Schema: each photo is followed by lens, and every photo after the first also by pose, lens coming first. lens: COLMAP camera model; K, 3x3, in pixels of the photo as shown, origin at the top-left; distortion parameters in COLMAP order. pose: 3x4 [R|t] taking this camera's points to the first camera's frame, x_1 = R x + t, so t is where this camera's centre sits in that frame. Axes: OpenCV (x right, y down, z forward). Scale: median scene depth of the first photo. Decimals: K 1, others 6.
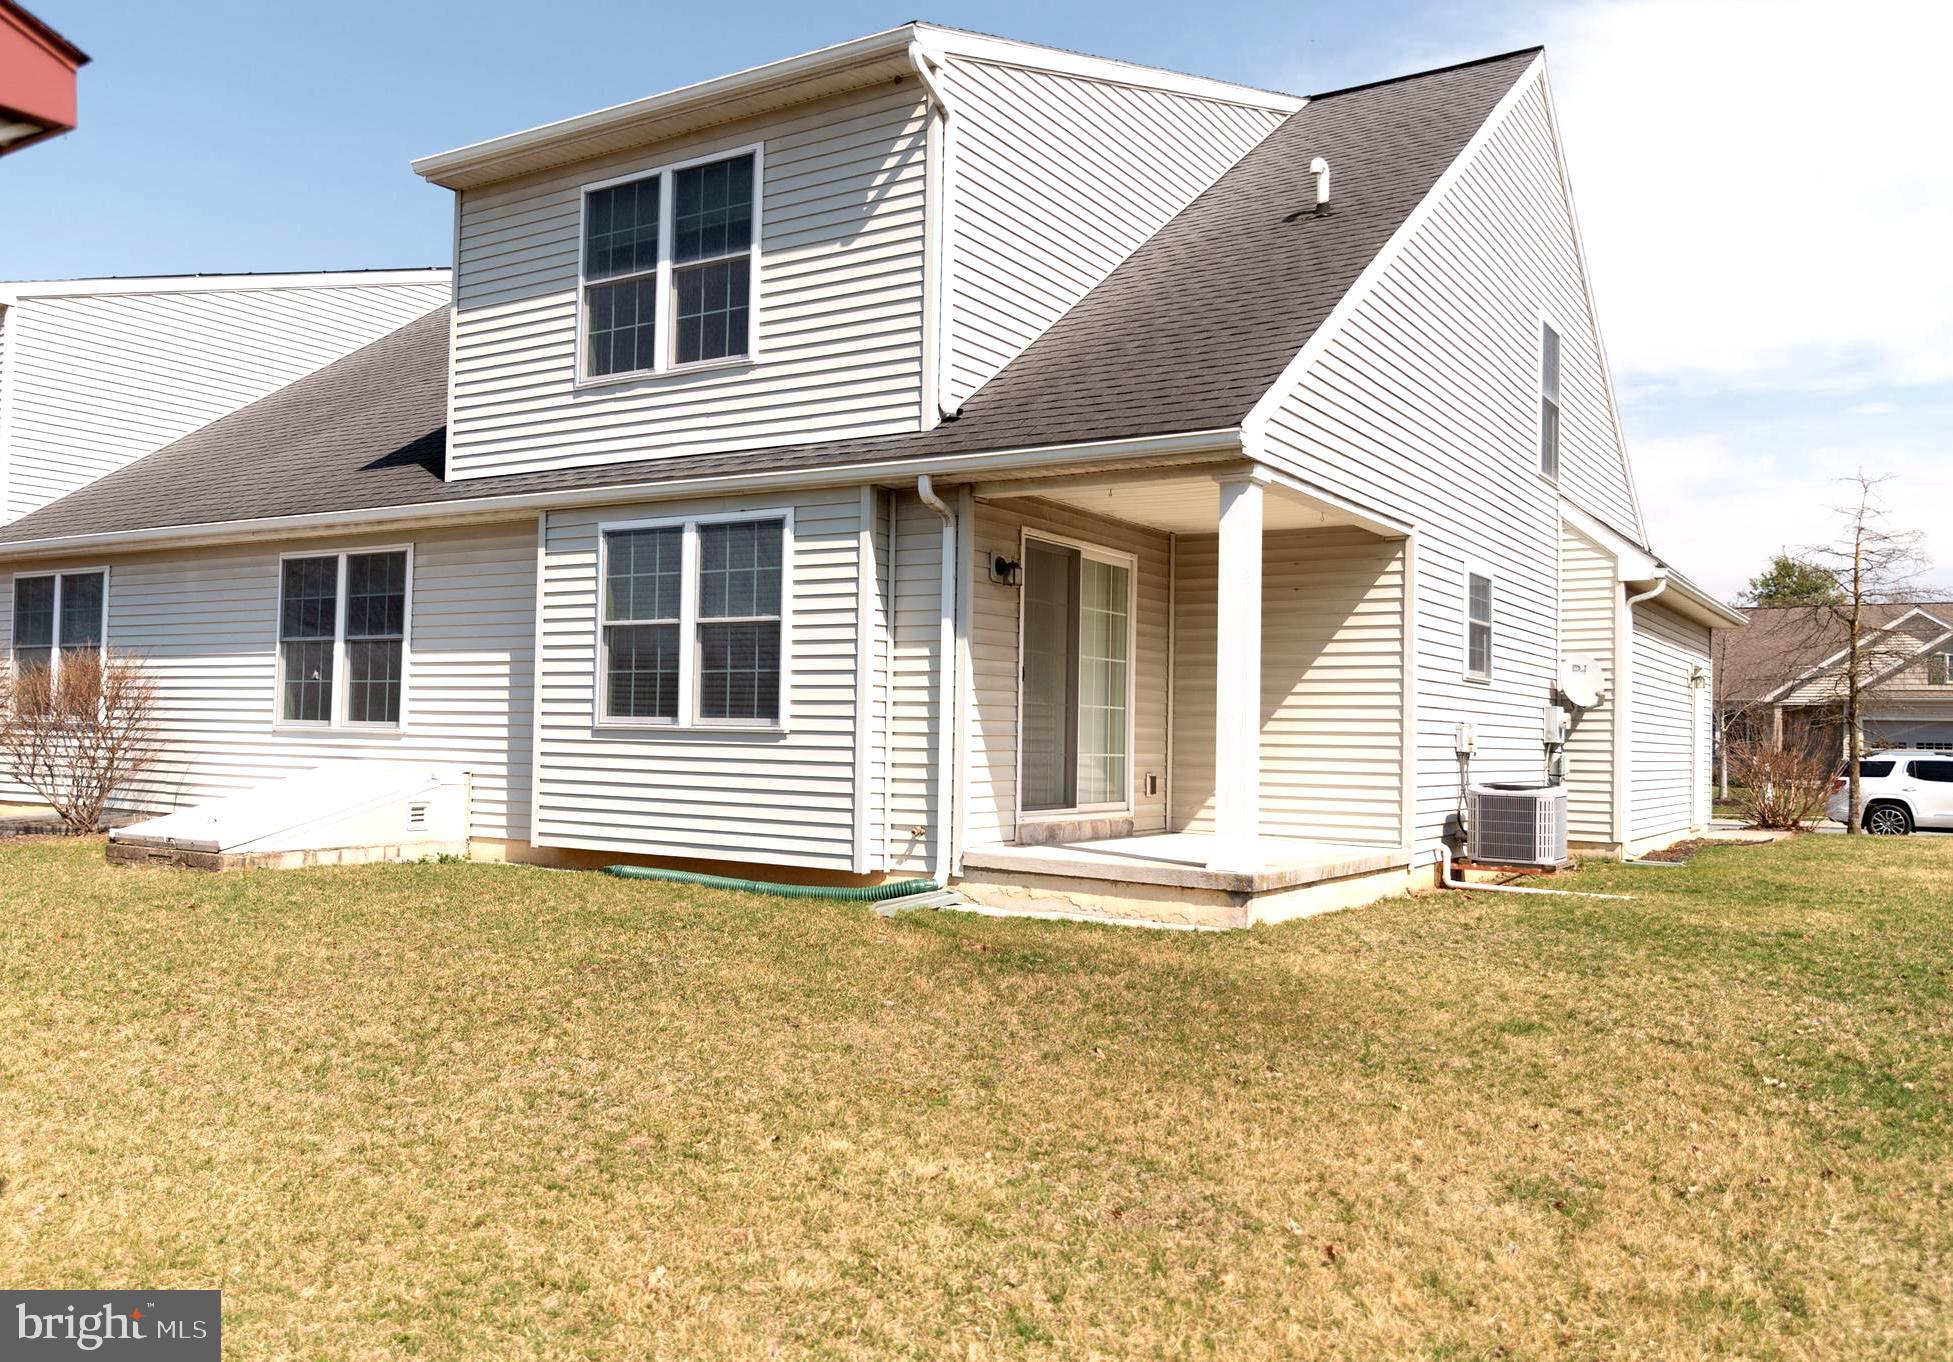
lens RADIAL K [[1542.2, 0, 976.5], [0, 1542.2, 681.0], [0, 0, 1]] dist [0.004486, -0.002982]
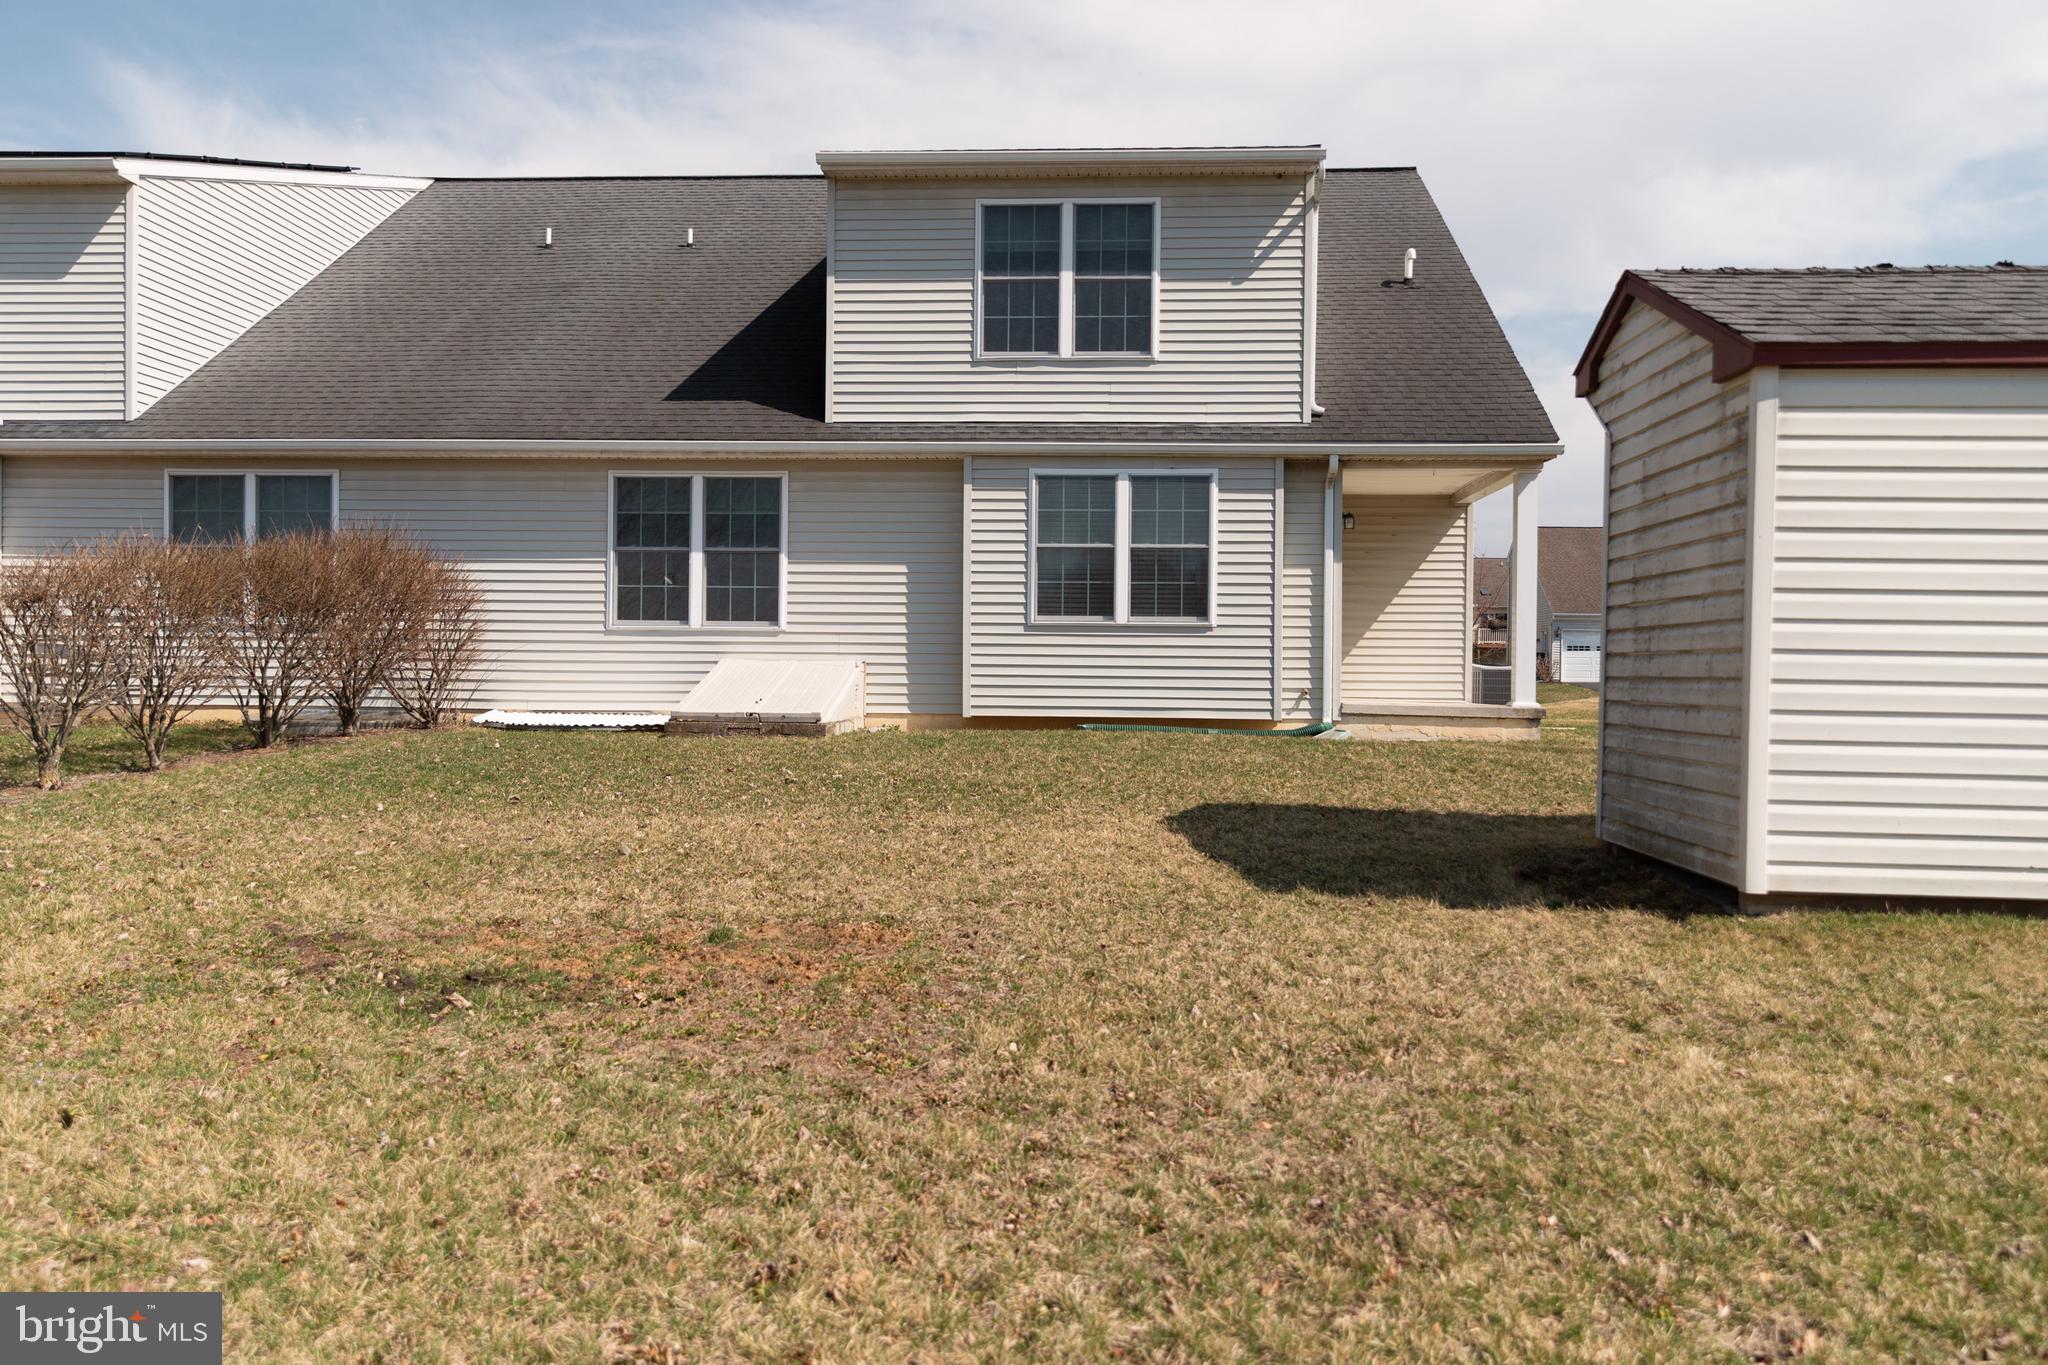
lens RADIAL K [[1553.5, 0, 1024.0], [0, 1553.5, 682.5], [0, 0, 1]] dist [0.000752, 0.001402]
pose [[0.869610, -0.014503, 0.493526, -0.927133], [-0.008623, 0.998970, 0.044550, 0.021195], [-0.493663, -0.042997, 0.868590, -0.158716]]
